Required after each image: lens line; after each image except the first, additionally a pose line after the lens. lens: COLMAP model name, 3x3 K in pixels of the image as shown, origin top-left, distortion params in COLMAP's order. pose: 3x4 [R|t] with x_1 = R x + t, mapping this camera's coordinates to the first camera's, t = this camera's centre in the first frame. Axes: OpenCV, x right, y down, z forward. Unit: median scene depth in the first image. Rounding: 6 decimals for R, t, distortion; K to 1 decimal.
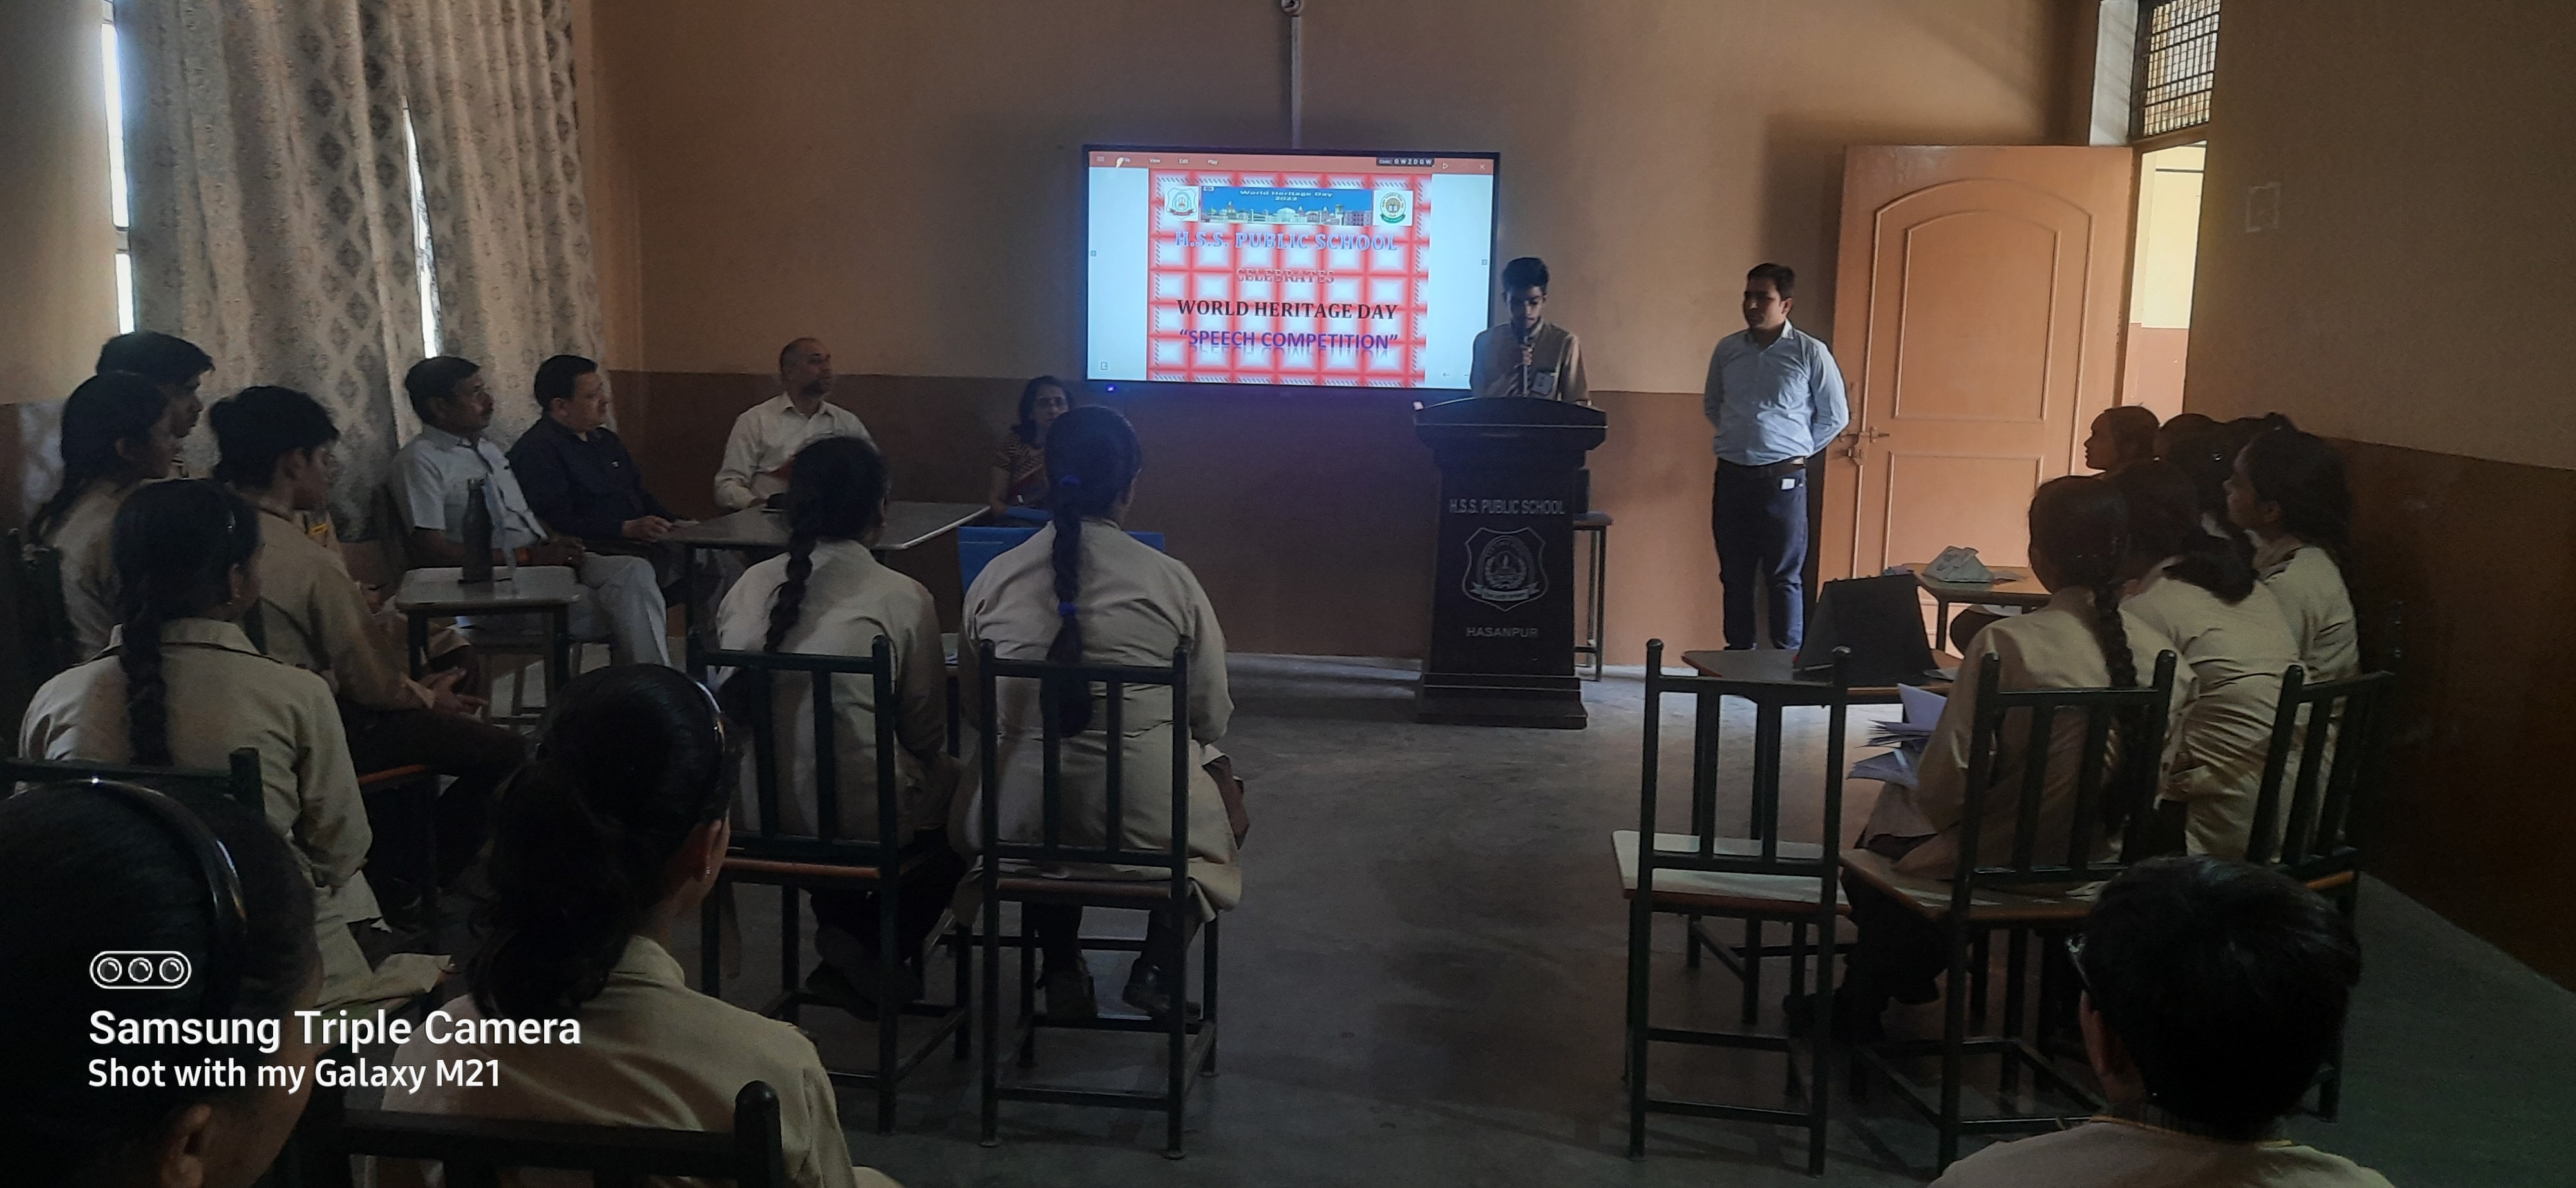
lens RADIAL K [[1892.5, 0, 1280.4], [0, 1892.5, 556.0], [0, 0, 1]] dist [0.068889, -0.067799]
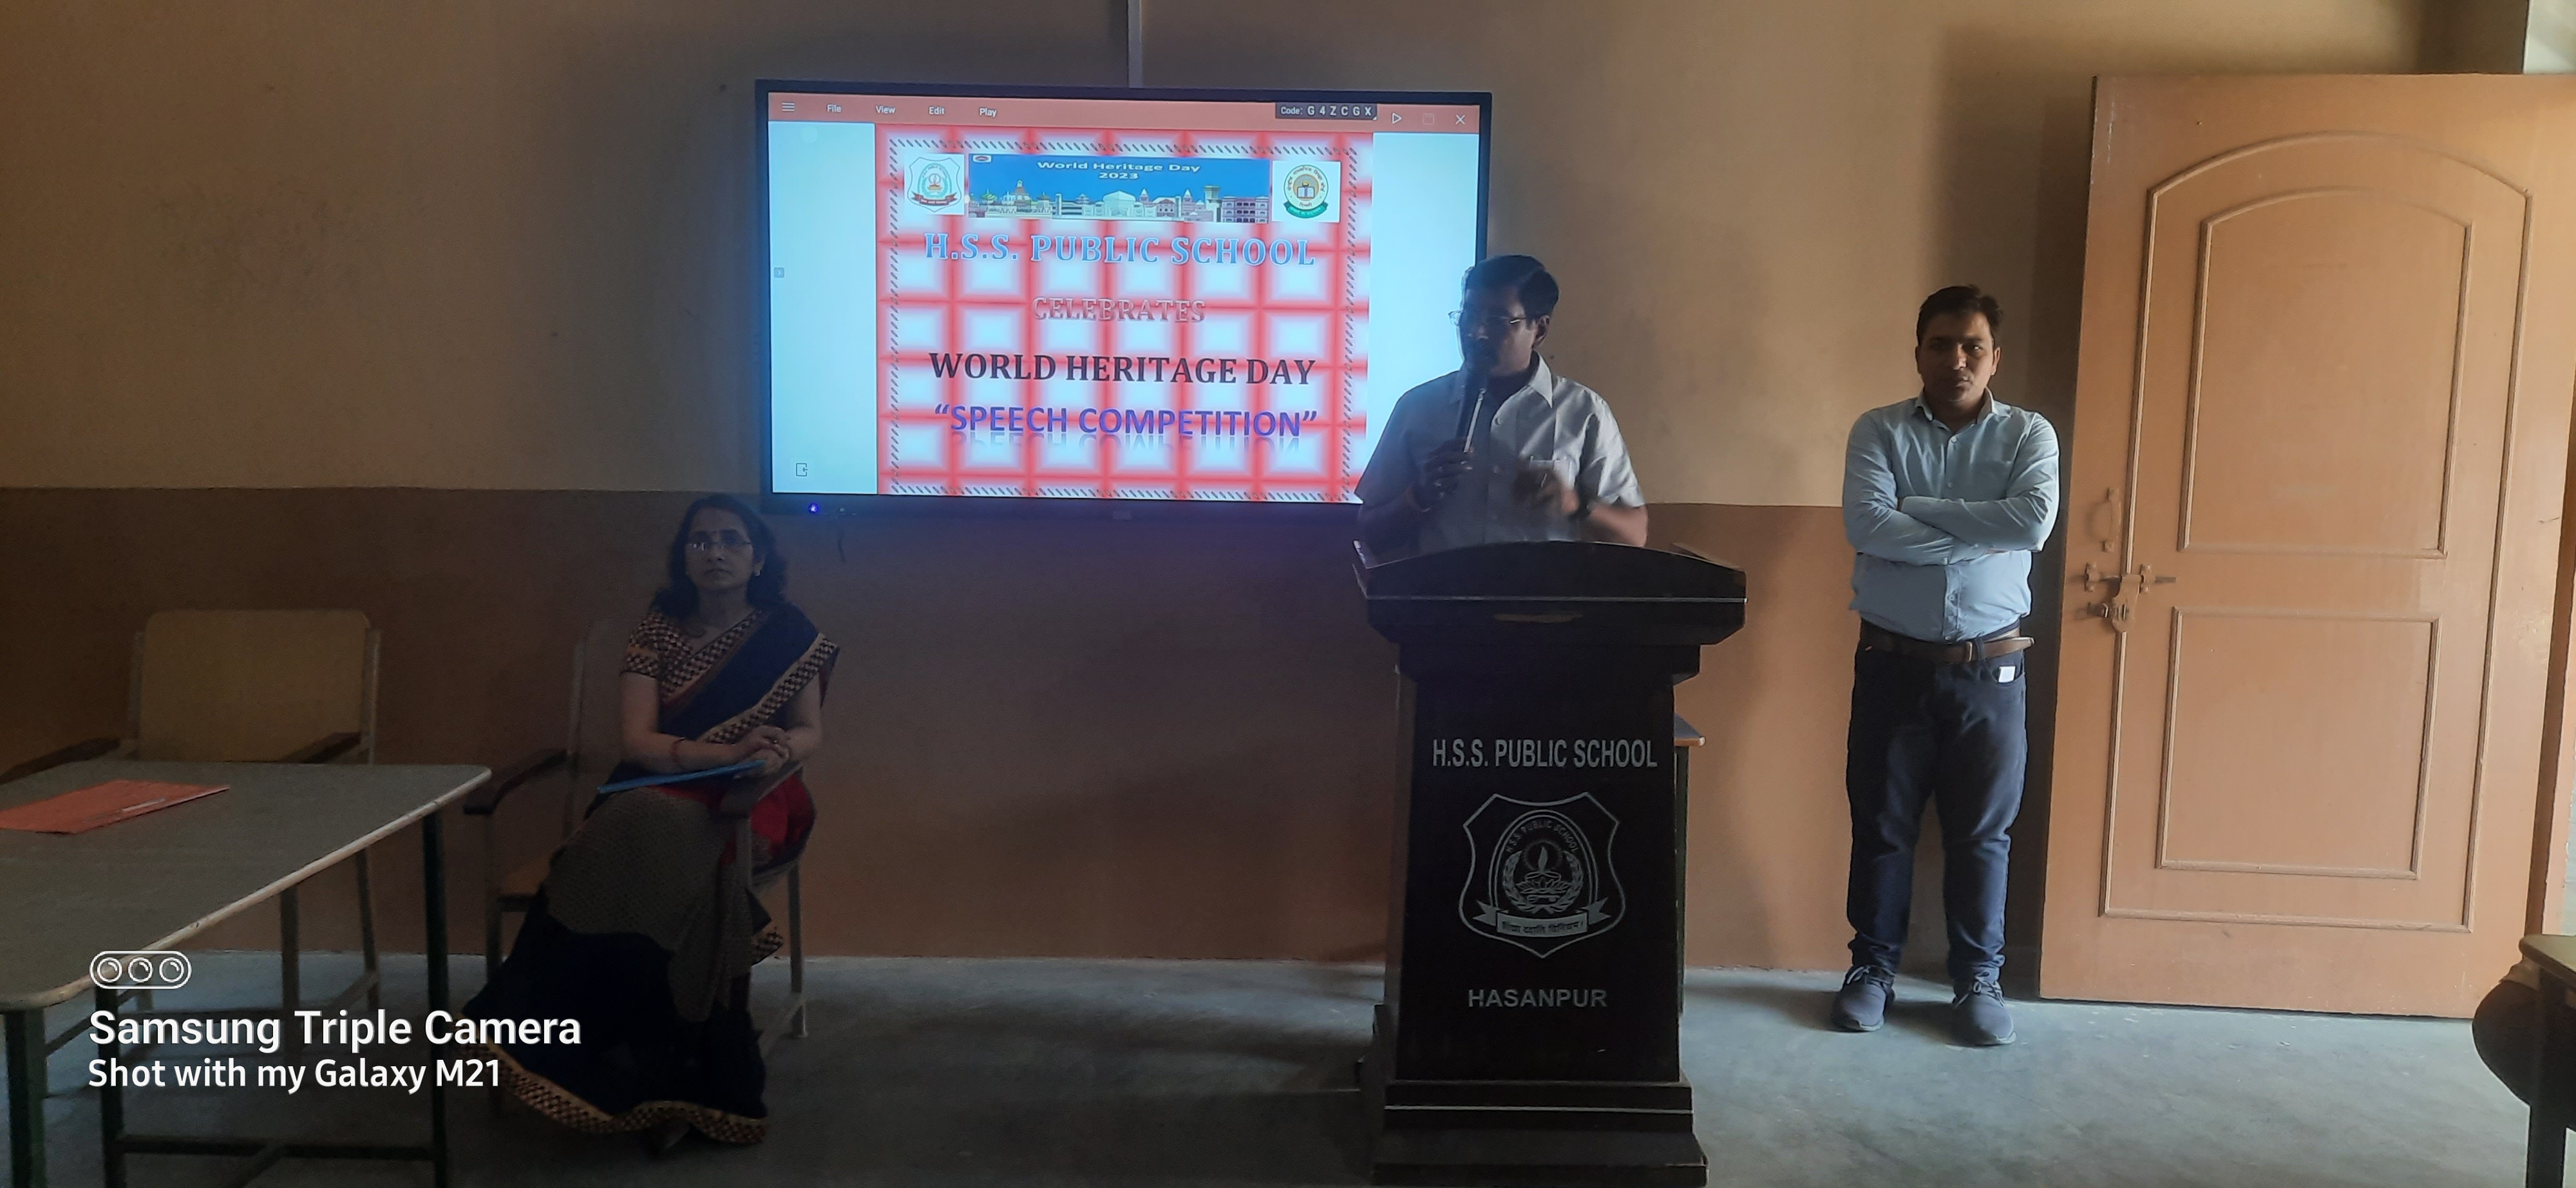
lens RADIAL K [[1892.5, 0, 1280.4], [0, 1892.5, 556.0], [0, 0, 1]] dist [0.068889, -0.067799]
pose [[0.998403, -0.012116, 0.055177, 0.018652], [0.013719, 0.999492, -0.028766, -0.056603], [-0.054800, 0.029477, 0.998062, 0.428626]]
